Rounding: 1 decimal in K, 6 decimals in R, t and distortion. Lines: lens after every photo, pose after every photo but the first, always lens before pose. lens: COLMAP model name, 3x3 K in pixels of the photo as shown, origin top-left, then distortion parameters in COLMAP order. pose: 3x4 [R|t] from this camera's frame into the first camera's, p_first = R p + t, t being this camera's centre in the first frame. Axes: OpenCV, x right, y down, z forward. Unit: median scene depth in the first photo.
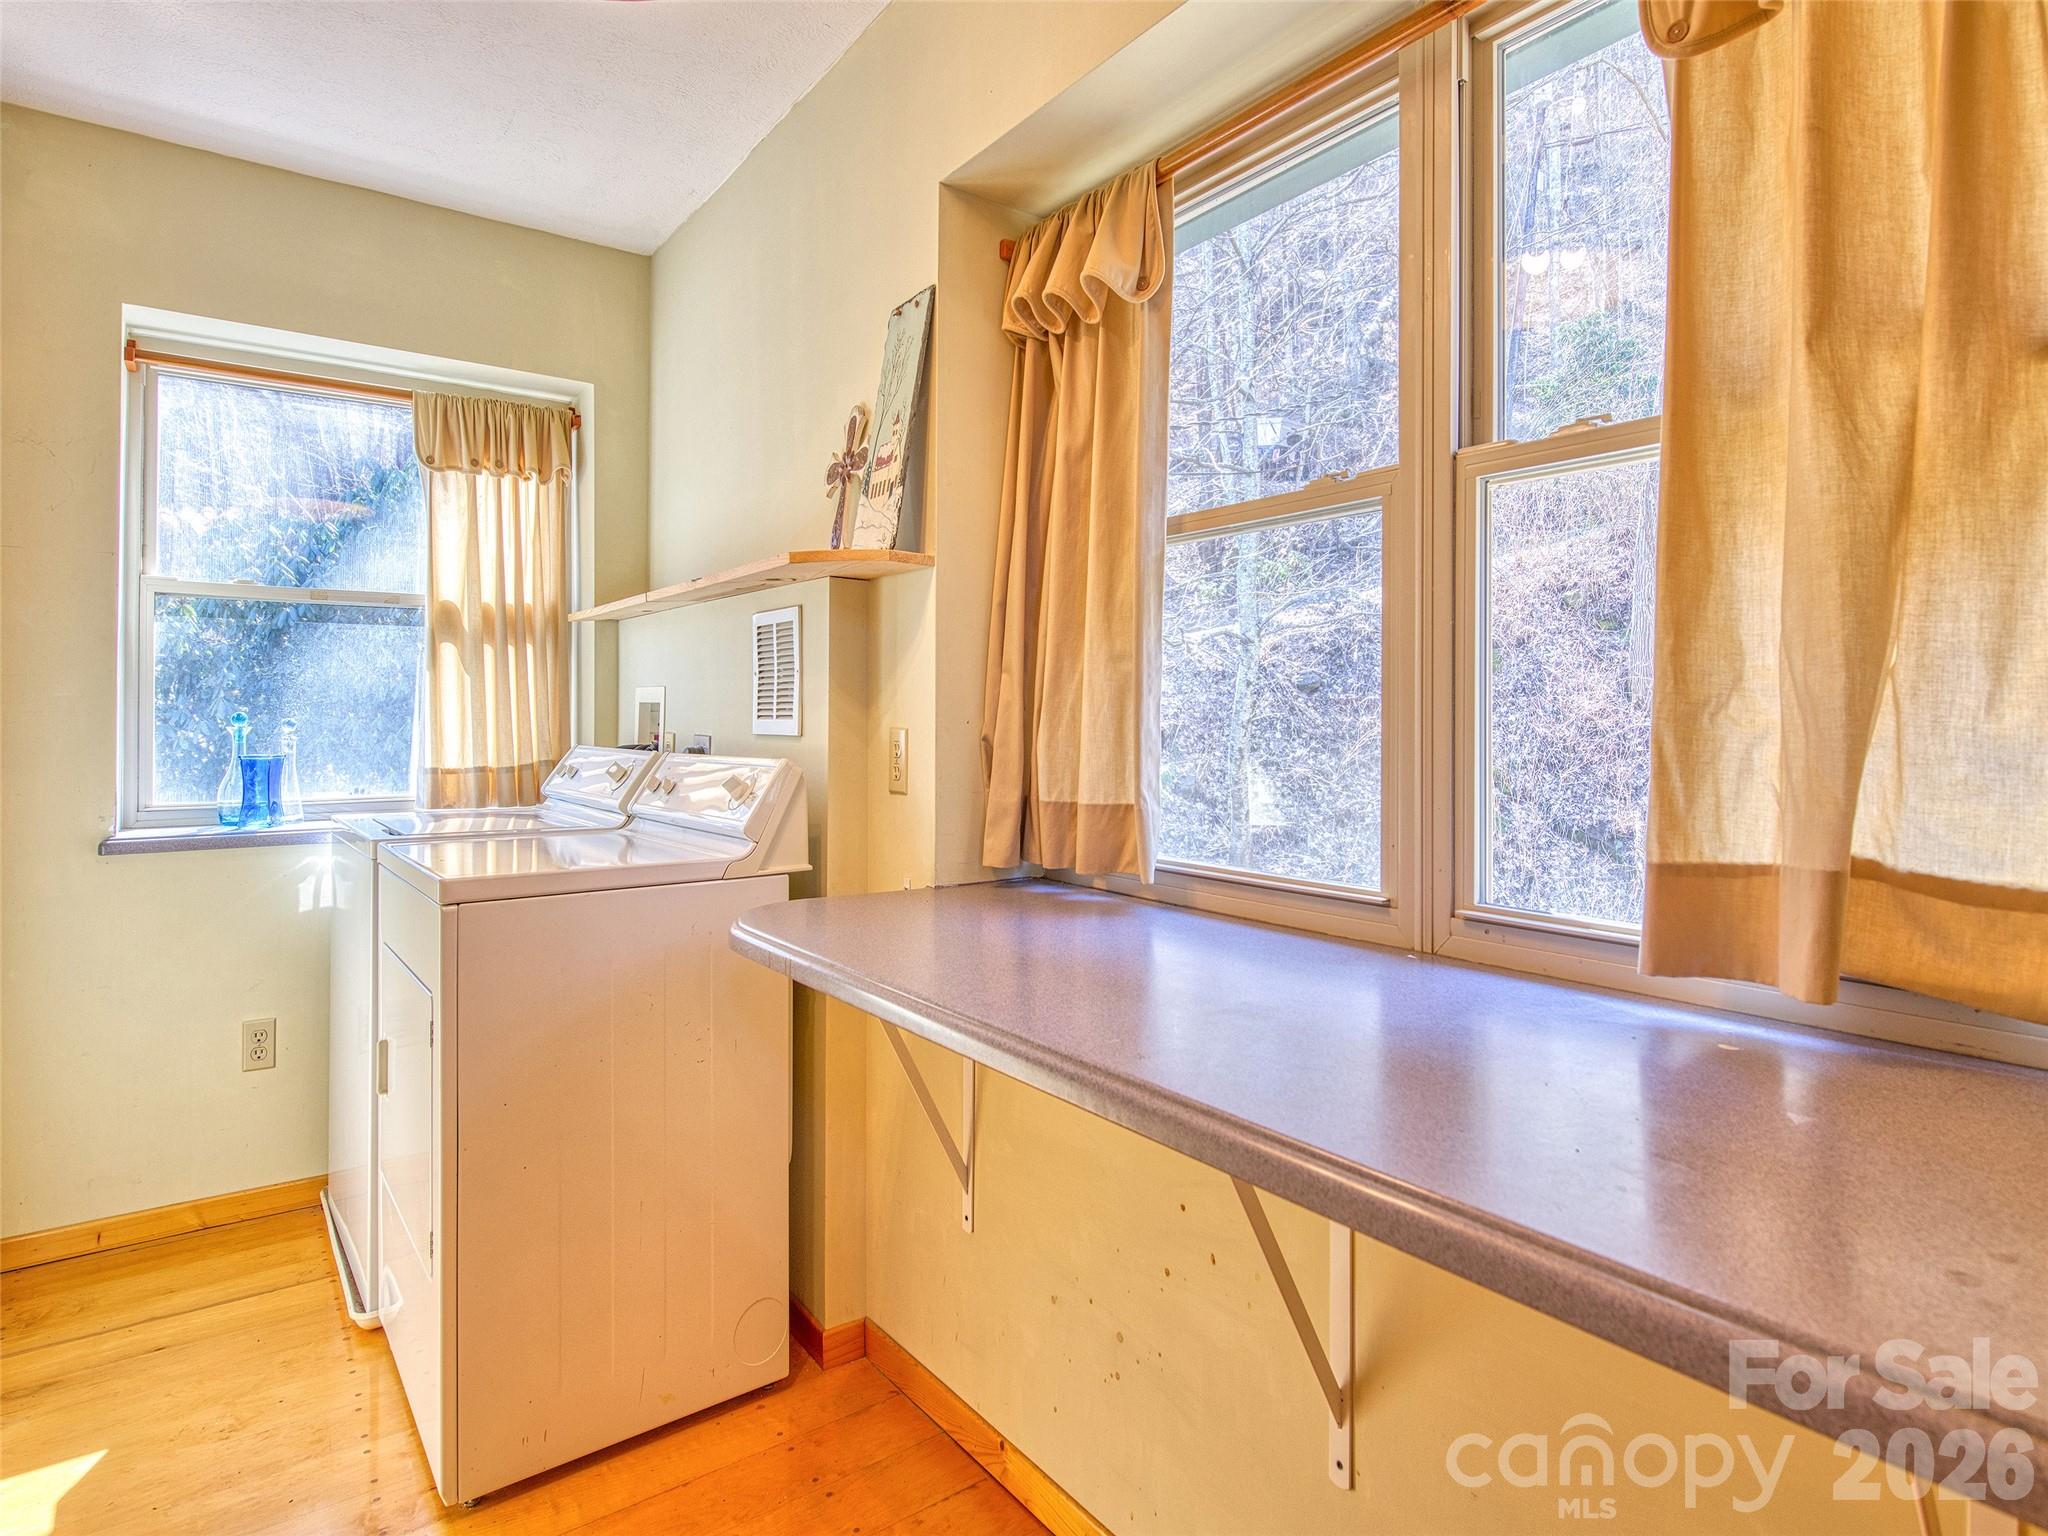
lens RADIAL K [[1133.6, 0, 1023.0], [0, 1133.6, 721.3], [0, 0, 1]] dist [-0.000423, 0.000119]
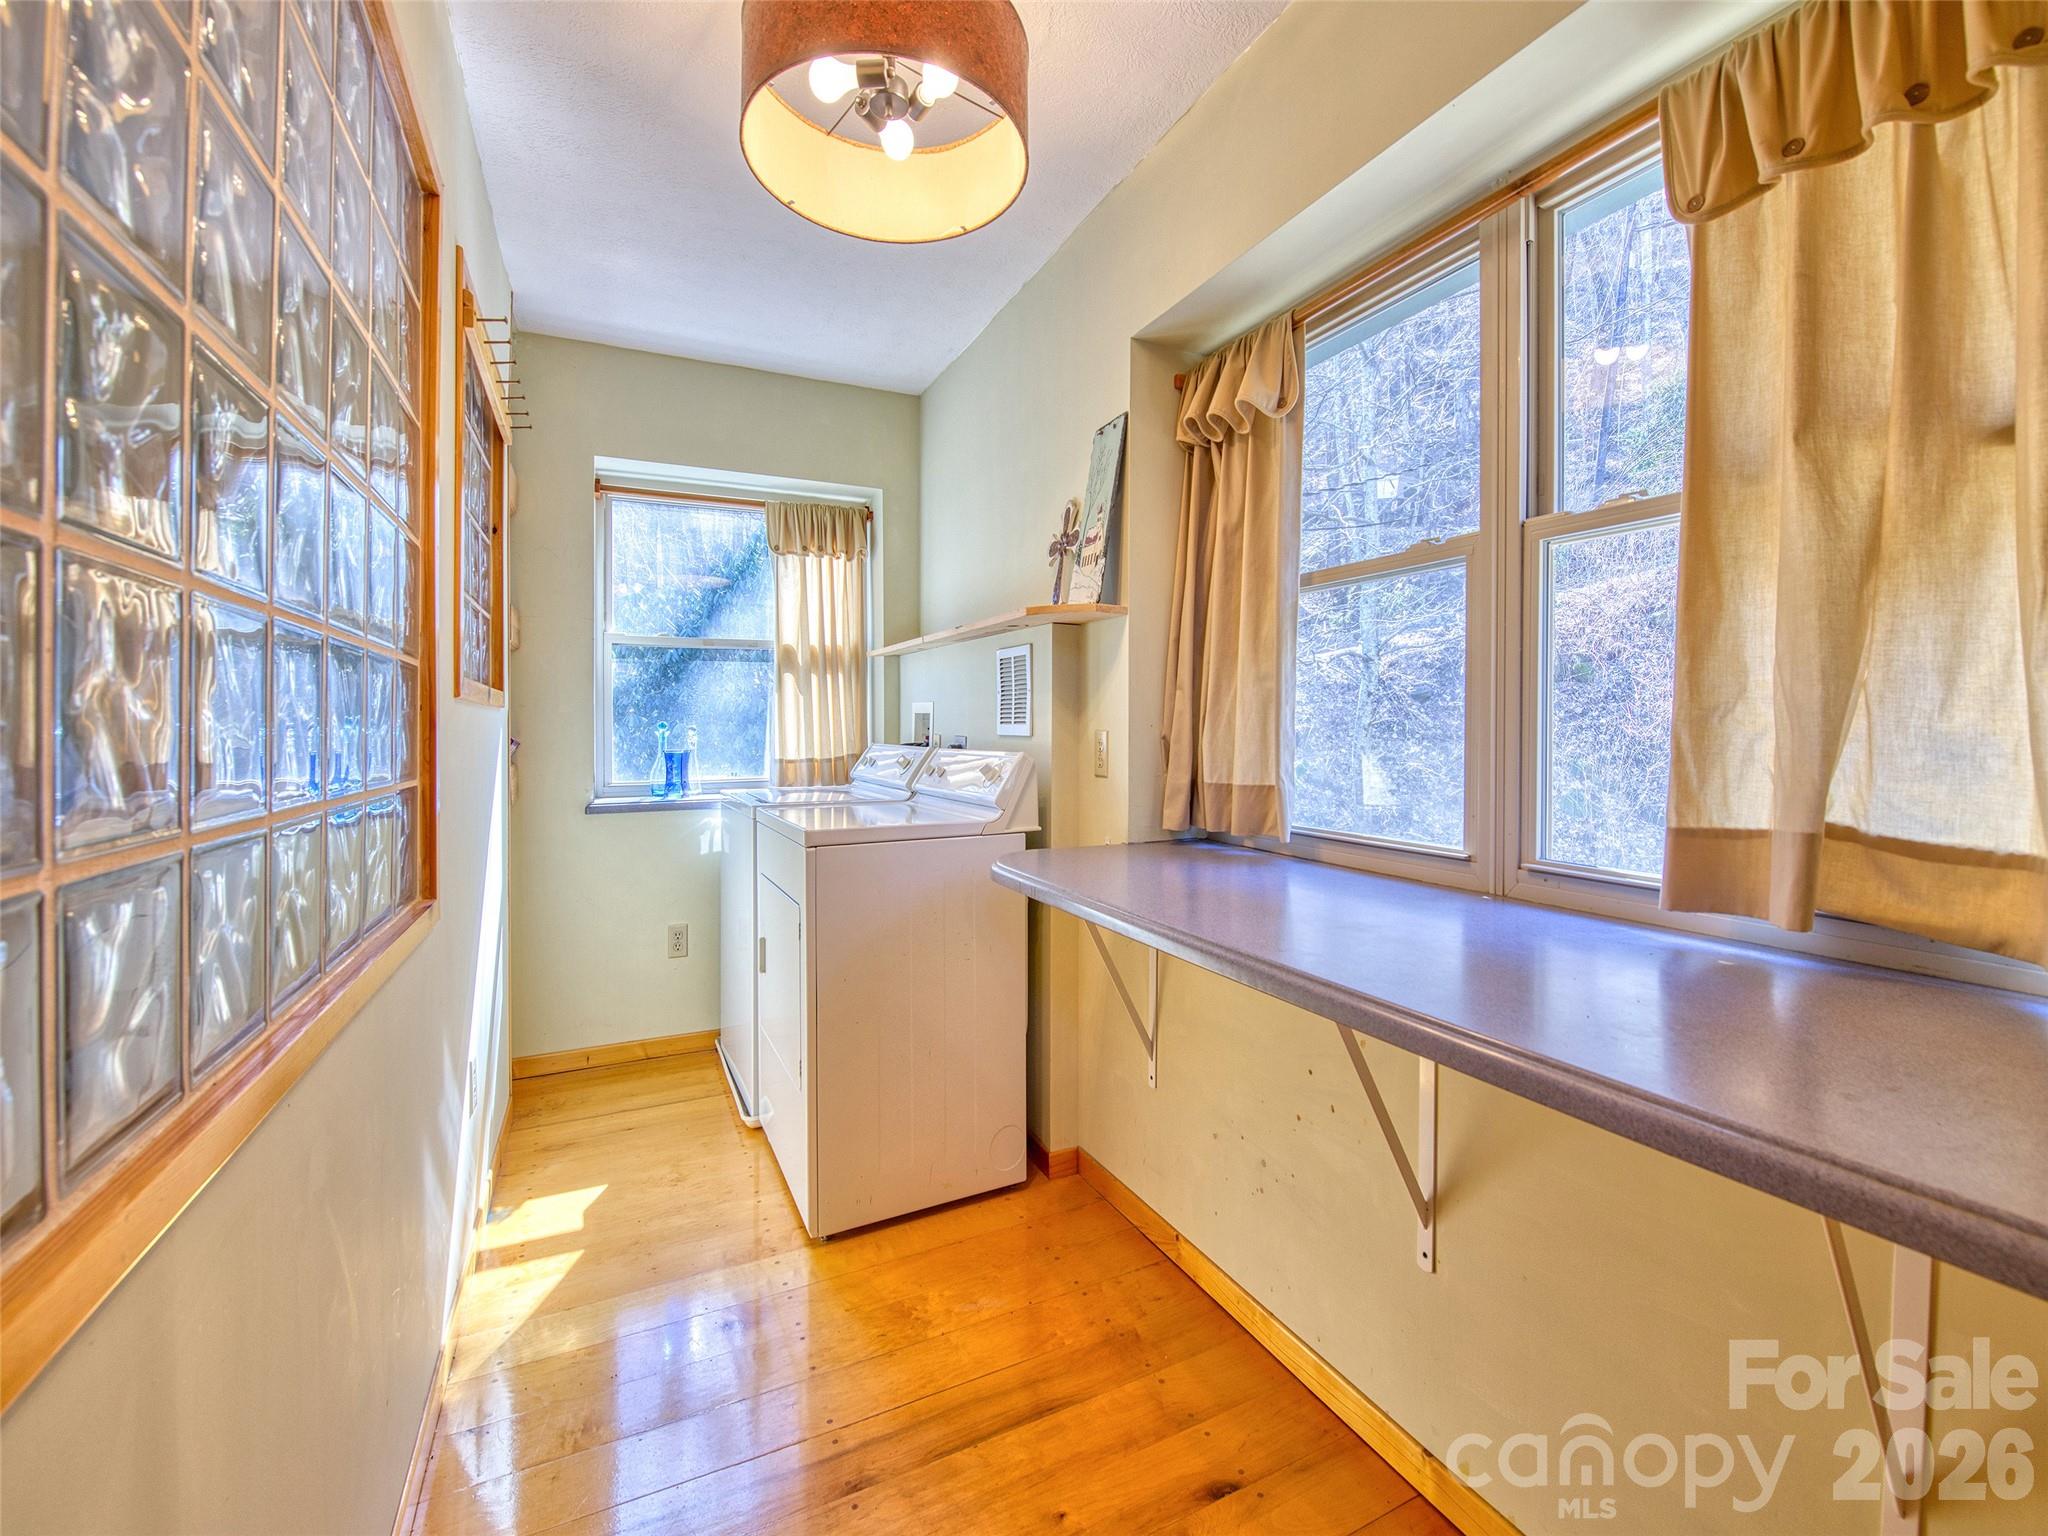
lens RADIAL K [[890.6, 0, 1027.4], [0, 890.6, 746.8], [0, 0, 1]] dist [-0.007785, -0.006297]
pose [[0.985208, -0.000777, -0.171364, -0.011983], [0.004797, 0.999723, 0.023046, 0.000699], [0.171298, -0.023527, 0.984938, -0.107102]]
